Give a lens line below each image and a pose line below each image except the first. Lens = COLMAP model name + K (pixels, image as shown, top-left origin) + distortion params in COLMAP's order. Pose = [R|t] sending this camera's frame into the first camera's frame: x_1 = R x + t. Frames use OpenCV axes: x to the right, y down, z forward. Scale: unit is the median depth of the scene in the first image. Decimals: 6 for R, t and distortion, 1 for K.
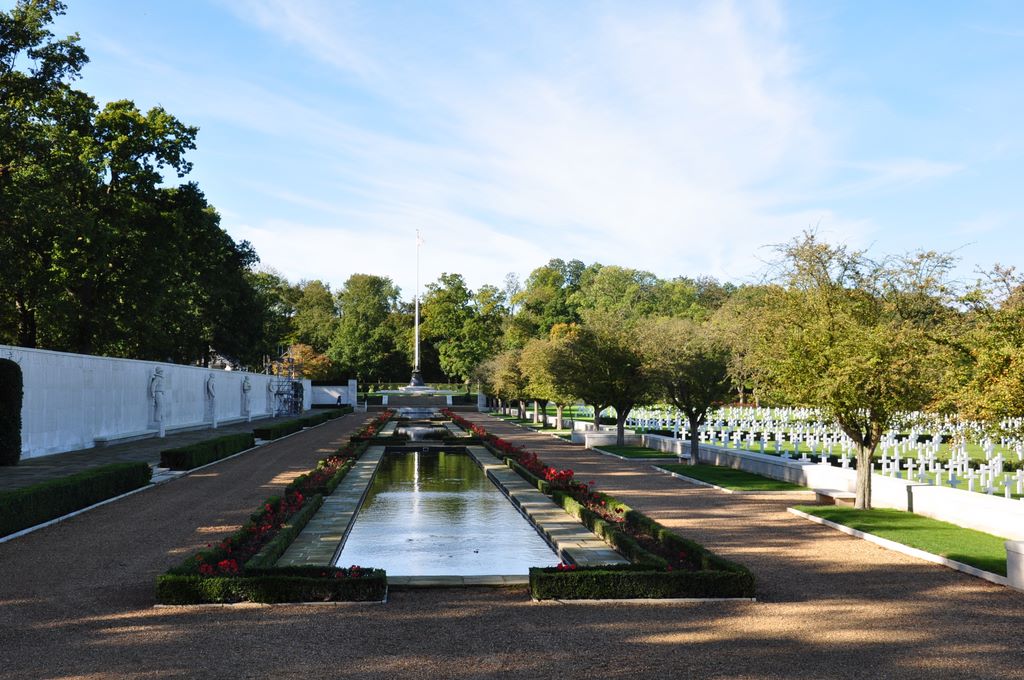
lens RADIAL K [[1324.5, 0, 512.0], [0, 1324.5, 340.0], [0, 0, 1]] dist [0.001023, 0.000054]
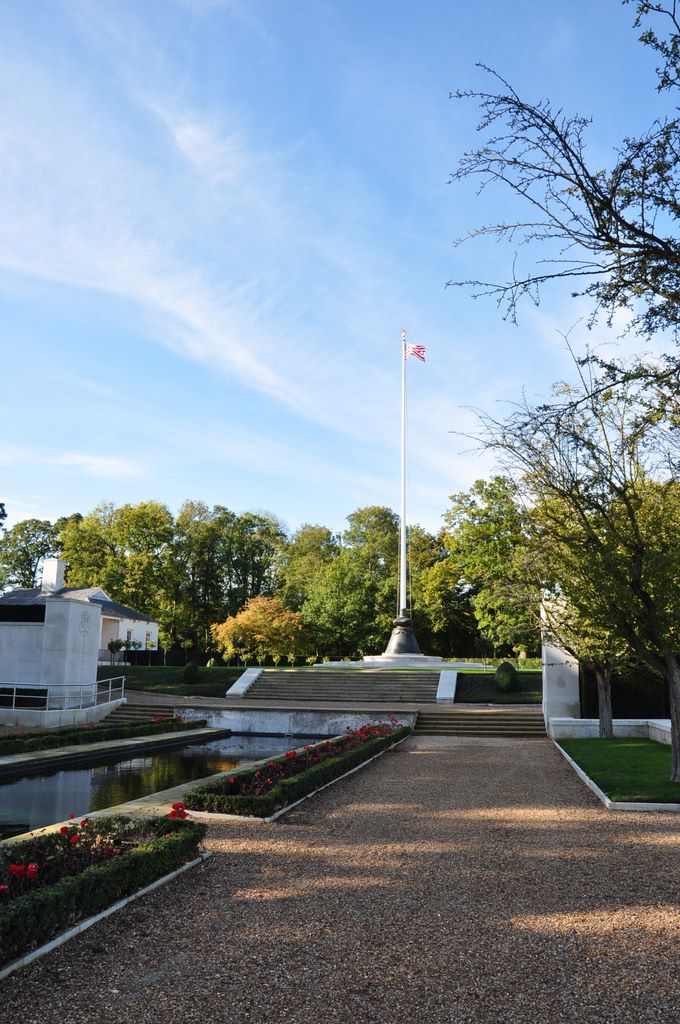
lens RADIAL K [[809.7, 0, 340.0], [0, 809.7, 512.0], [0, 0, 1]] dist [0.000317, -0.000013]
pose [[0.963494, -0.044332, -0.264034, -0.015090], [-0.000752, 0.985744, -0.168250, 0.028969], [0.267729, 0.162307, 0.949725, 0.626293]]
